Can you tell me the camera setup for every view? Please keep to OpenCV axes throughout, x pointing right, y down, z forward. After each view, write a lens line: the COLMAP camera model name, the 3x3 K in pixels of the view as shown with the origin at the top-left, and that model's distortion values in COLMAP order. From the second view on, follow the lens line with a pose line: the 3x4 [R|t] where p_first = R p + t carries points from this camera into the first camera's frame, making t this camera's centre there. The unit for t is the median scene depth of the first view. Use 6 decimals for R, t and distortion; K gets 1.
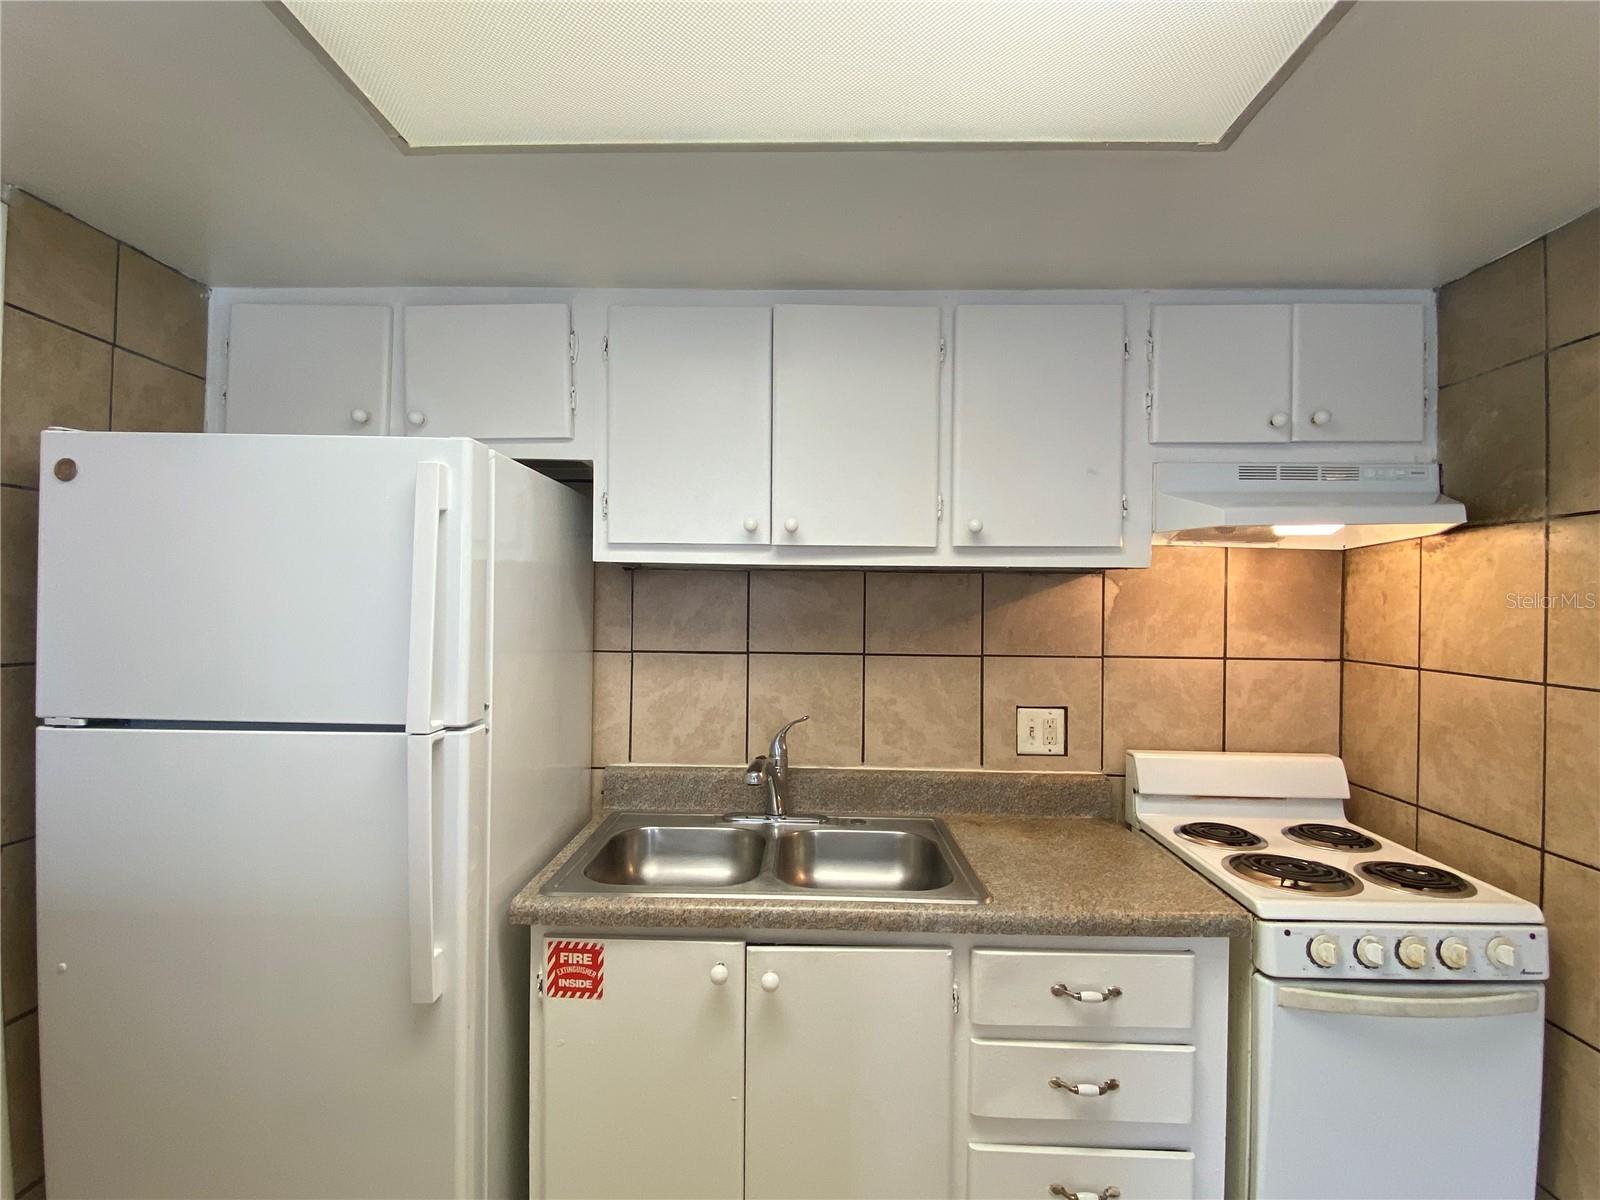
lens RADIAL K [[754.2, 0, 764.8], [0, 754.2, 585.0], [0, 0, 1]] dist [-0.003698, -0.009447]
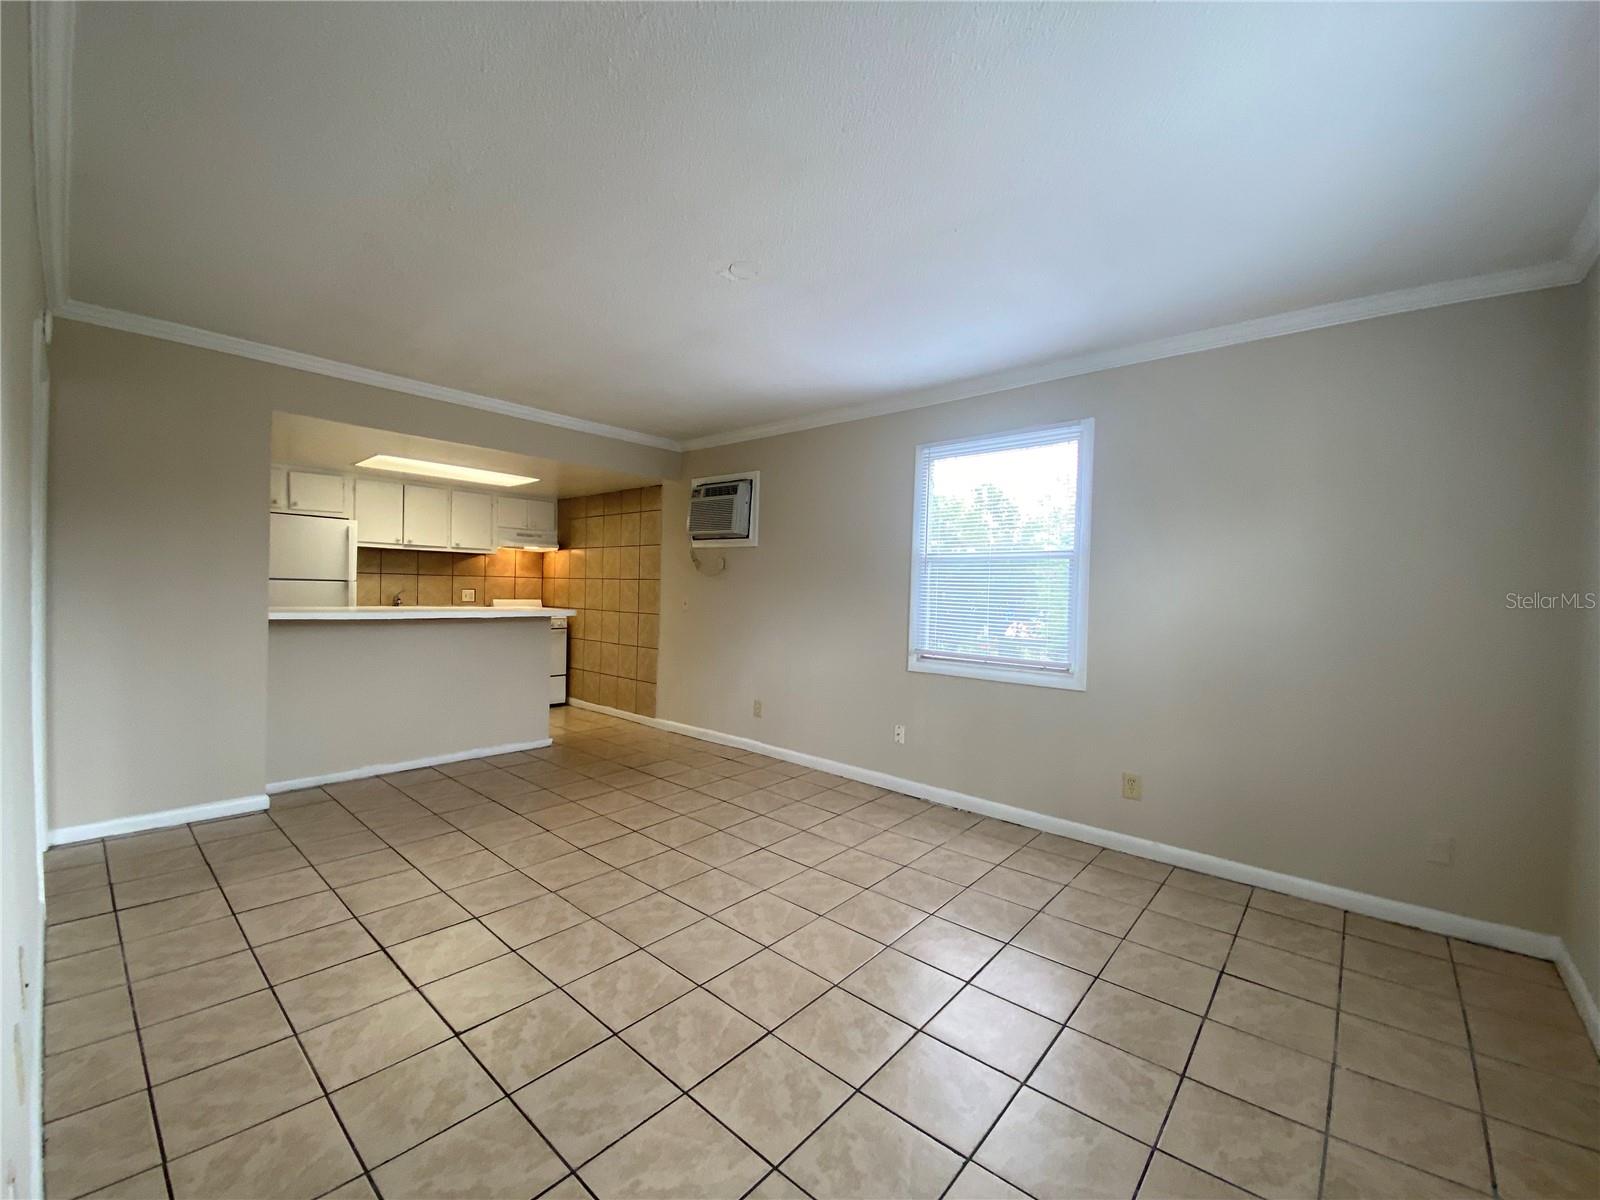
lens RADIAL K [[648.4, 0, 807.4], [0, 648.4, 596.5], [0, 0, 1]] dist [0.000347, -0.000895]
pose [[0.609064, -0.003706, 0.793112, -1.358576], [-0.034990, 0.998890, 0.031539, 0.039734], [-0.792349, -0.046960, 0.608259, -2.689443]]
